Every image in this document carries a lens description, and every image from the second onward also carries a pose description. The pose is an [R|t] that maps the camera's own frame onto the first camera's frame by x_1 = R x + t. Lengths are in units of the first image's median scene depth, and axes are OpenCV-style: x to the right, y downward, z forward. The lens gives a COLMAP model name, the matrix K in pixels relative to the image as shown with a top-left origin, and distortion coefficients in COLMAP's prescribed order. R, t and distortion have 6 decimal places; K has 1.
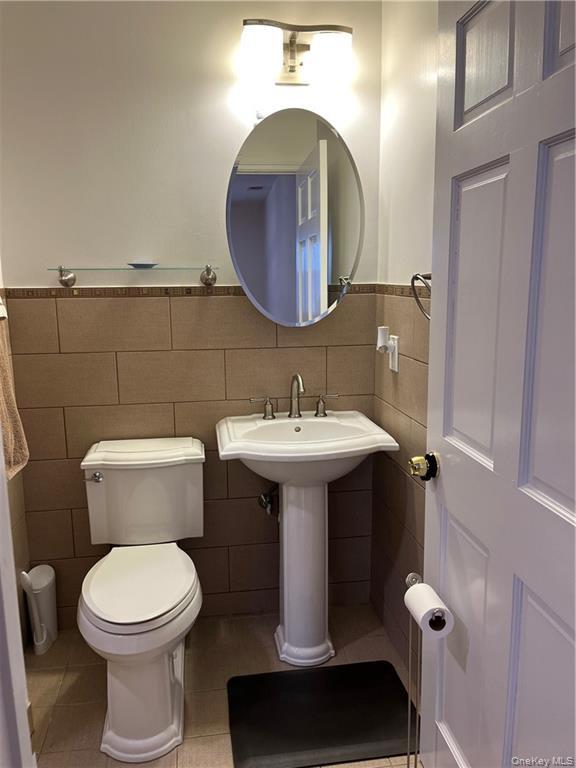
lens RADIAL K [[588.2, 0, 288.0], [0, 588.2, 384.0], [0, 0, 1]] dist [0.027960, 0.001409]
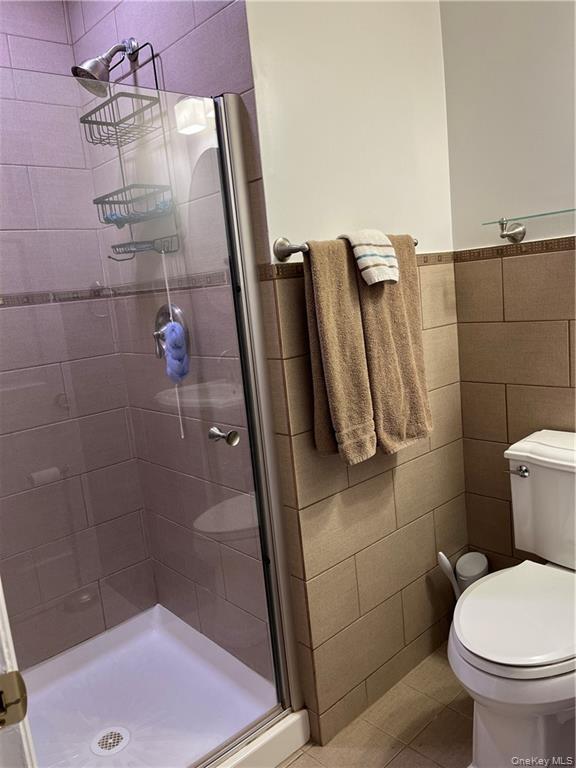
lens RADIAL K [[588.2, 0, 288.0], [0, 588.2, 384.0], [0, 0, 1]] dist [0.027960, 0.001409]
pose [[0.556588, 0.092156, -0.825662, 0.166947], [-0.058120, 0.995713, 0.071957, -0.004730], [0.828753, 0.007937, 0.559558, 0.260299]]
